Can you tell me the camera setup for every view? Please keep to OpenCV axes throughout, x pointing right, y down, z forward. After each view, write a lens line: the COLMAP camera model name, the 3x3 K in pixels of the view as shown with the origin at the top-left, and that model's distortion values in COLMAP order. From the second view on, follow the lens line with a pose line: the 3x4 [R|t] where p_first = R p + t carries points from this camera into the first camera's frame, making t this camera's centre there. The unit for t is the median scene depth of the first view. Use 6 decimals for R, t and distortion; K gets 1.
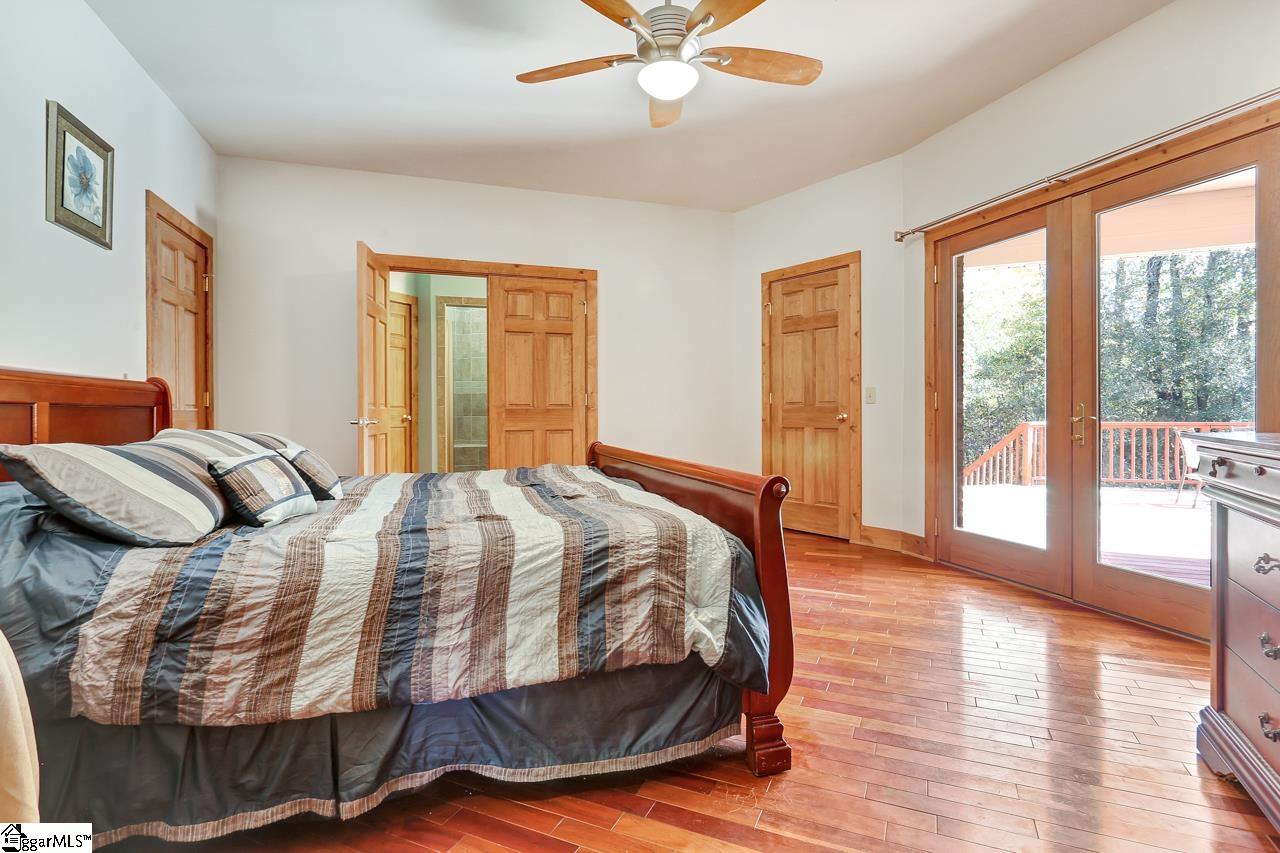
lens RADIAL K [[641.1, 0, 636.4], [0, 641.1, 420.6], [0, 0, 1]] dist [-0.003046, 0.003971]
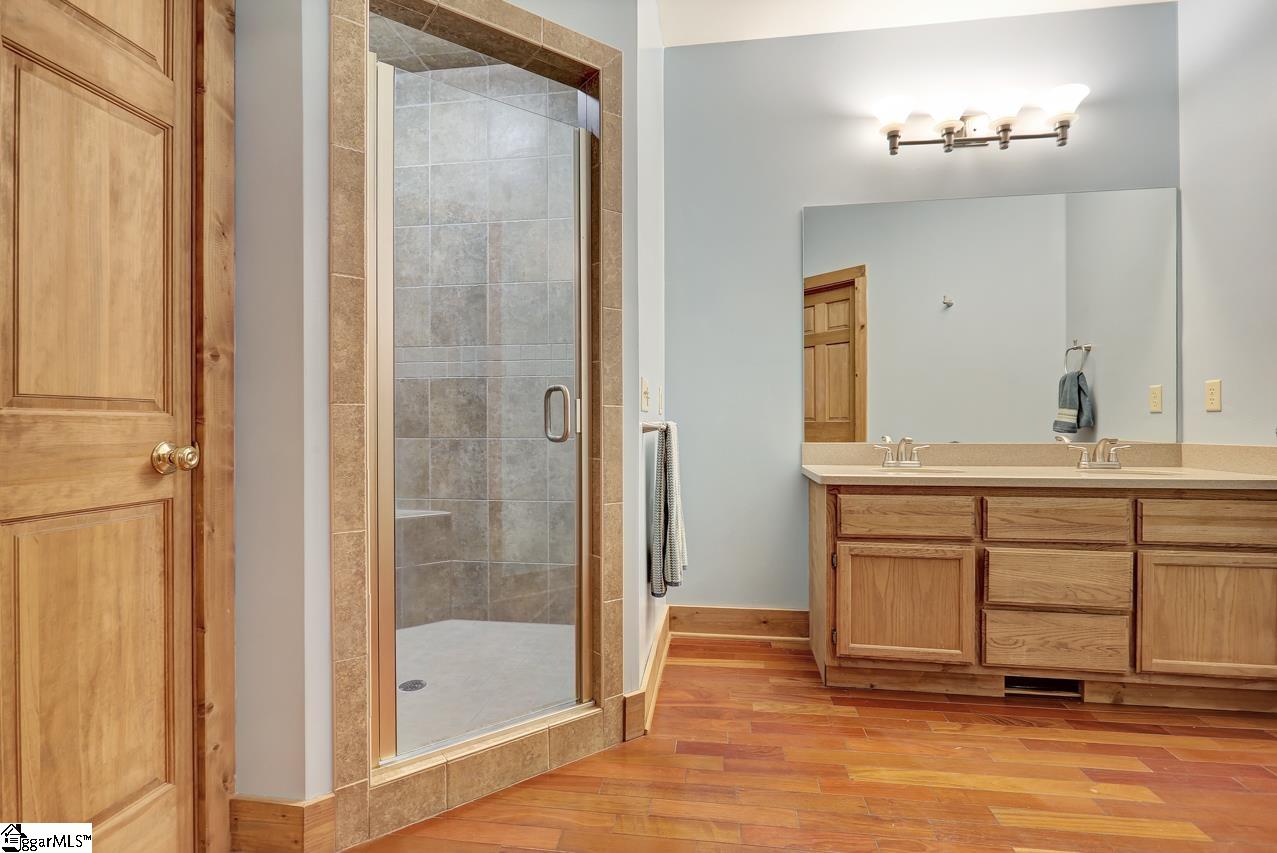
lens RADIAL K [[639.6, 0, 637.8], [0, 639.6, 425.8], [0, 0, 1]] dist [-0.003046, 0.003971]
pose [[0.965515, 0.001370, 0.260342, -0.264908], [0.000550, 0.999973, -0.007303, -0.012825], [-0.260345, 0.007194, 0.965489, 0.753683]]
